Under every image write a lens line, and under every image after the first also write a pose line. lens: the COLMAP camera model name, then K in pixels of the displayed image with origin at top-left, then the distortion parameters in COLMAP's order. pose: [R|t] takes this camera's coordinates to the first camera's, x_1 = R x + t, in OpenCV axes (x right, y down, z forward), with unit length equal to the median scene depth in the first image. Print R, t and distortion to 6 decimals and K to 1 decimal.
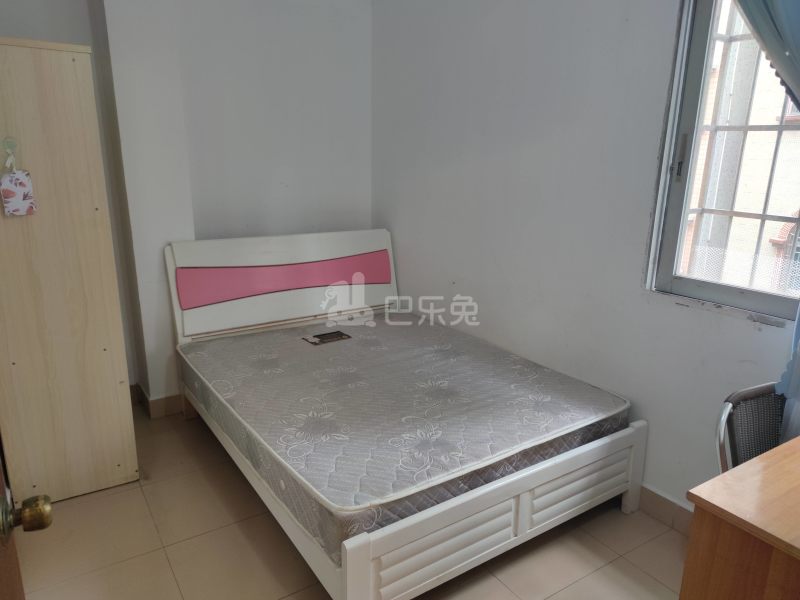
lens RADIAL K [[560.4, 0, 399.6], [0, 560.4, 300.8], [0, 0, 1]] dist [0.032020, -0.009813]
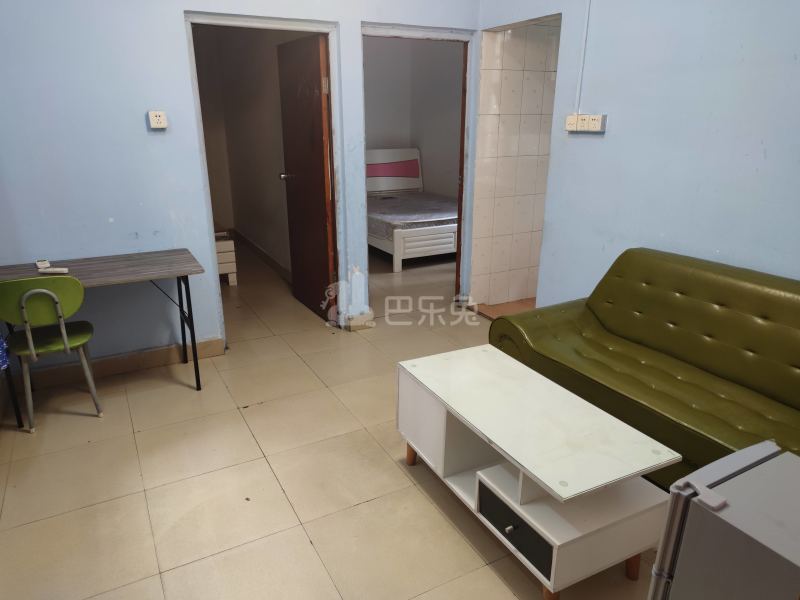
lens RADIAL K [[560.4, 0, 398.5], [0, 560.4, 302.0], [0, 0, 1]] dist [0.032020, -0.009813]
pose [[0.995530, 0.022875, -0.091635, 0.148690], [-0.016160, 0.997174, 0.073364, 0.380228], [0.093054, -0.071555, 0.993086, -1.417441]]
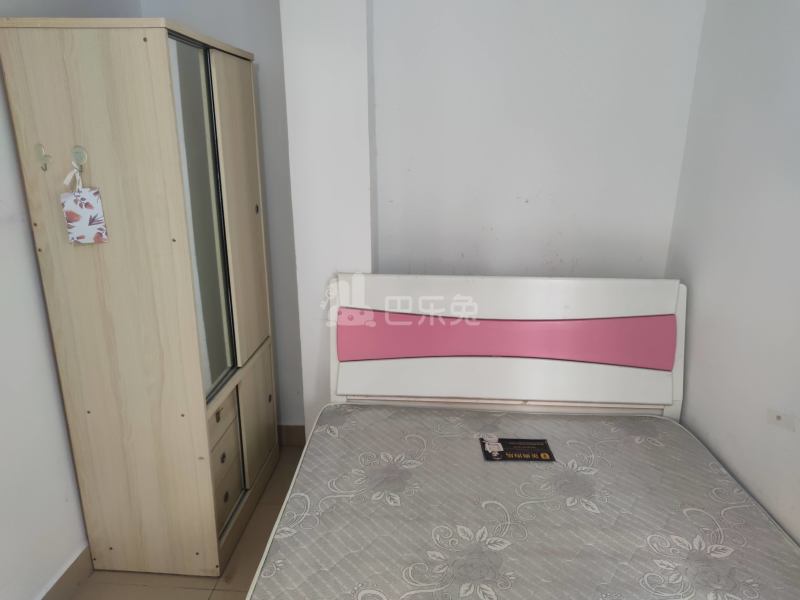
lens RADIAL K [[560.4, 0, 400.9], [0, 560.4, 301.6], [0, 0, 1]] dist [0.032020, -0.009813]
pose [[0.796097, 0.160780, -0.583420, 0.138803], [-0.145482, 0.986636, 0.073384, -0.157701], [0.587421, 0.026456, 0.808849, 0.502389]]
